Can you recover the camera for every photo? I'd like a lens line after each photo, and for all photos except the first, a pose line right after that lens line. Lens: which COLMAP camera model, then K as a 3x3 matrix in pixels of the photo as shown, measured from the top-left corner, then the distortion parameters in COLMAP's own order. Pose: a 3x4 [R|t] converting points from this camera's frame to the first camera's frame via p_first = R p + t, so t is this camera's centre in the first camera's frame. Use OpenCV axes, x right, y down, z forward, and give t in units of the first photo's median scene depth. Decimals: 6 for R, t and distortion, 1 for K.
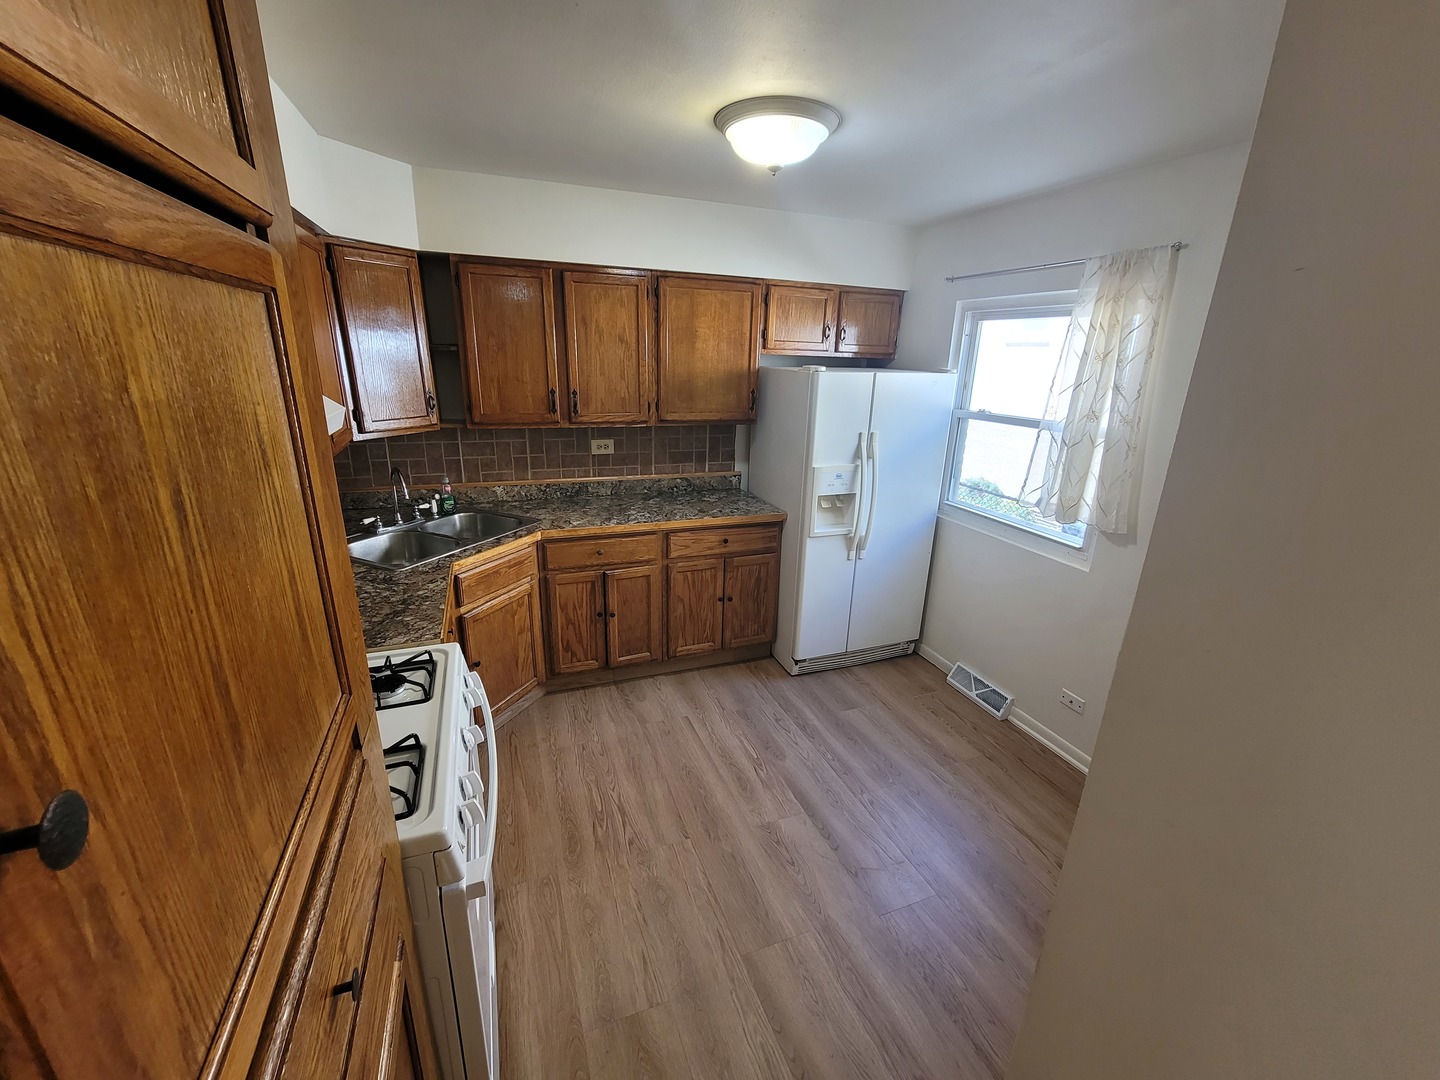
lens RADIAL K [[586.3, 0, 717.5], [0, 586.3, 541.3], [0, 0, 1]] dist [-0.006539, 0.001516]
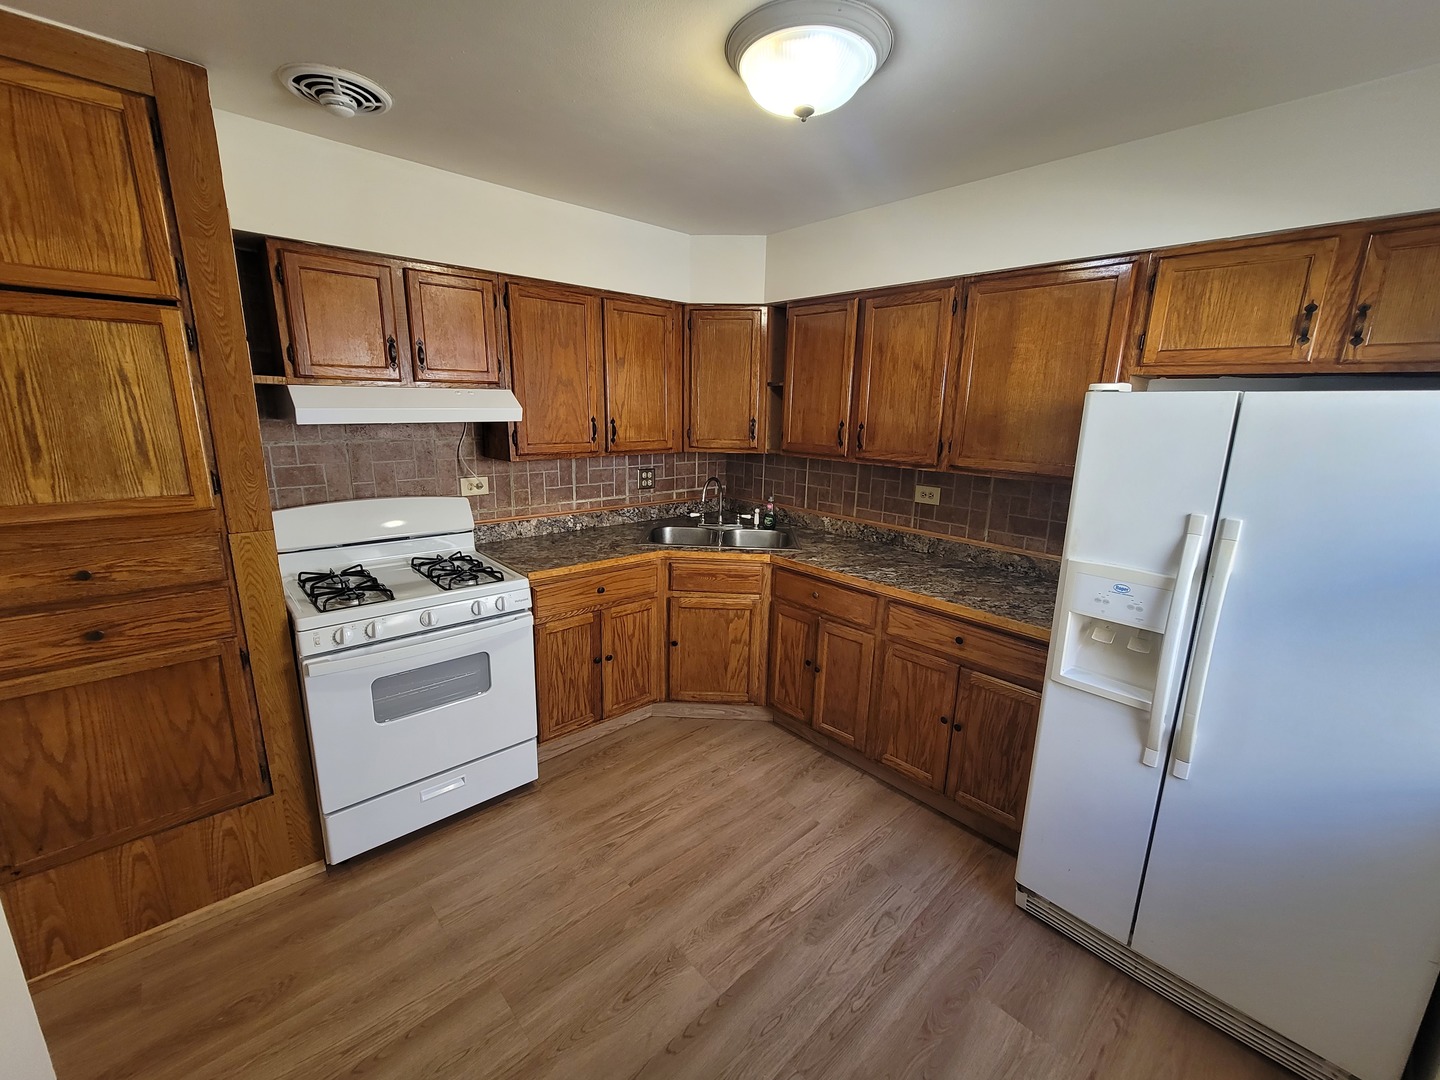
lens RADIAL K [[586.3, 0, 725.2], [0, 586.3, 543.5], [0, 0, 1]] dist [-0.006539, 0.001516]
pose [[0.371630, 0.194822, -0.907709, 0.541380], [-0.296444, 0.951451, 0.082842, -0.088612], [0.879780, 0.238298, 0.411341, 0.466257]]
